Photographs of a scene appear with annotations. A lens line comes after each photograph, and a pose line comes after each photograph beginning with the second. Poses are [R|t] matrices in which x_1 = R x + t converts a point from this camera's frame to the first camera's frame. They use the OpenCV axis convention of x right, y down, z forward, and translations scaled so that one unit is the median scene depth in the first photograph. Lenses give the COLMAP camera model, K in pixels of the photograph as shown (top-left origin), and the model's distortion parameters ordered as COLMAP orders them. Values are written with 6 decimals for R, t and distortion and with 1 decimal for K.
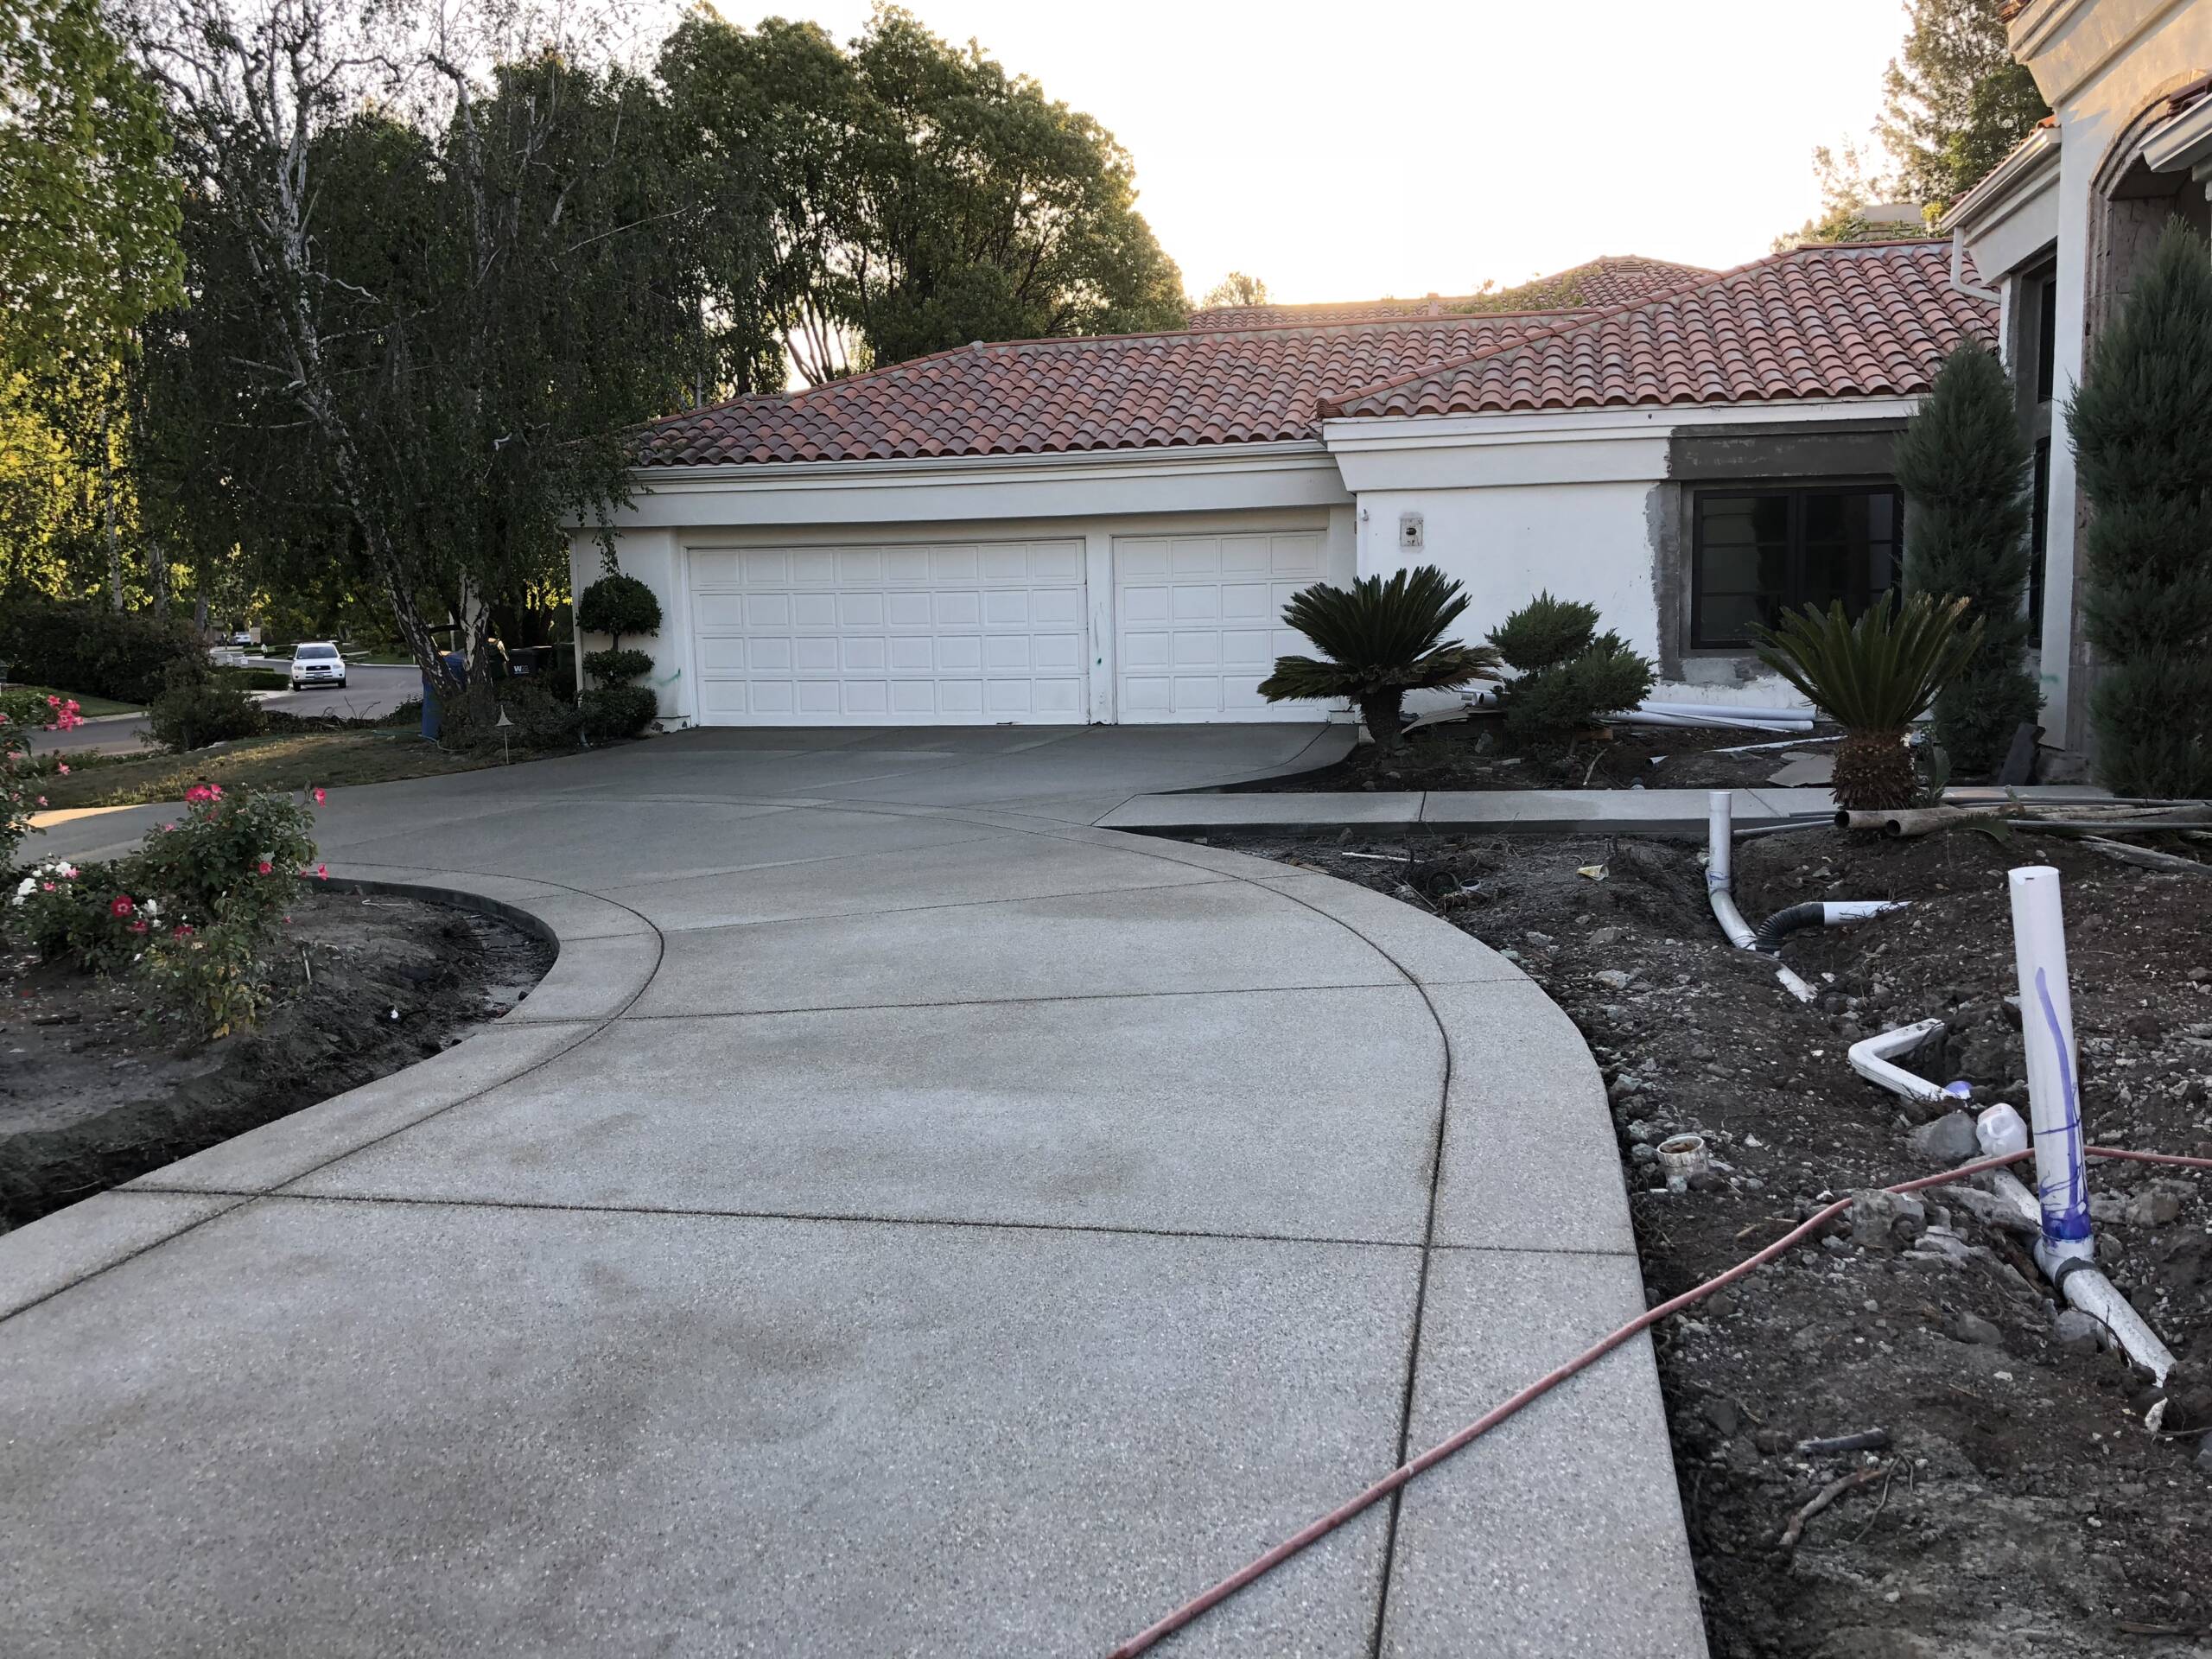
lens RADIAL K [[1883.9, 0, 1119.6], [0, 1883.9, 792.7], [0, 0, 1]] dist [0.041445, 0.007501]
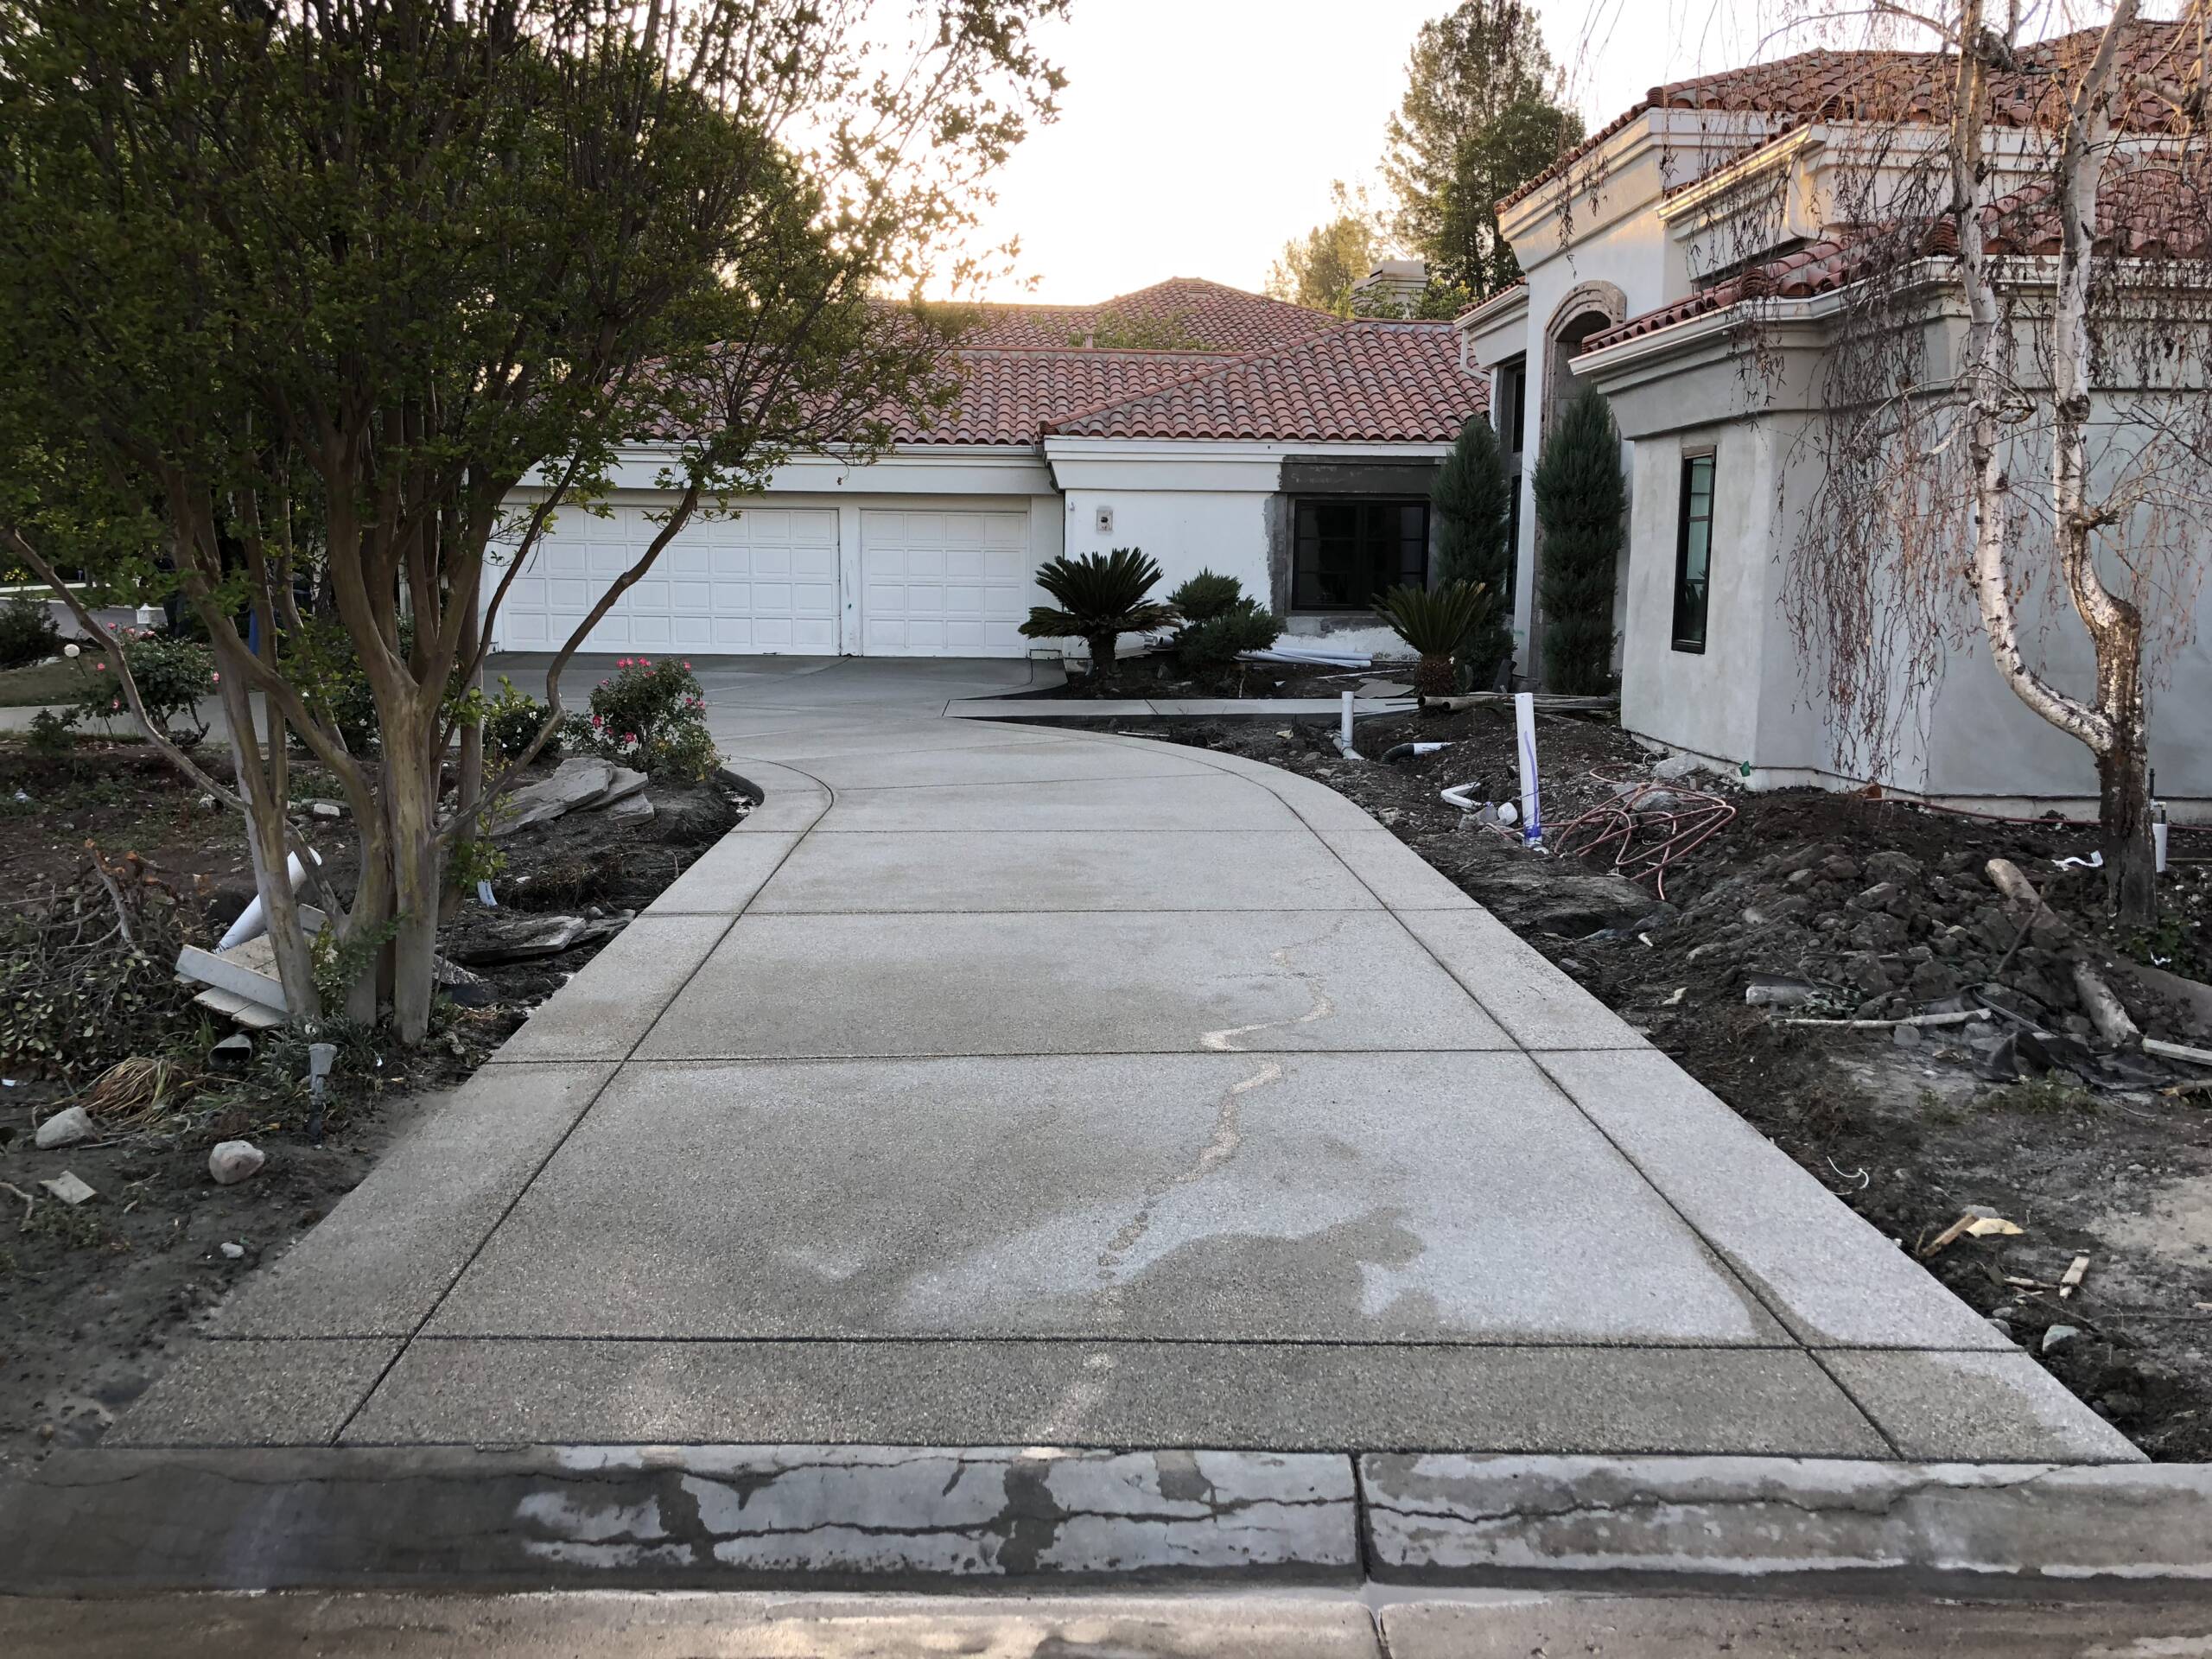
lens RADIAL K [[1883.9, 0, 1105.8], [0, 1883.9, 832.4], [0, 0, 1]] dist [0.041445, 0.007501]
pose [[0.969416, -0.003195, 0.245402, -0.193837], [-0.007778, 0.999013, 0.043730, 0.032609], [-0.245299, -0.044302, 0.968435, -0.374120]]
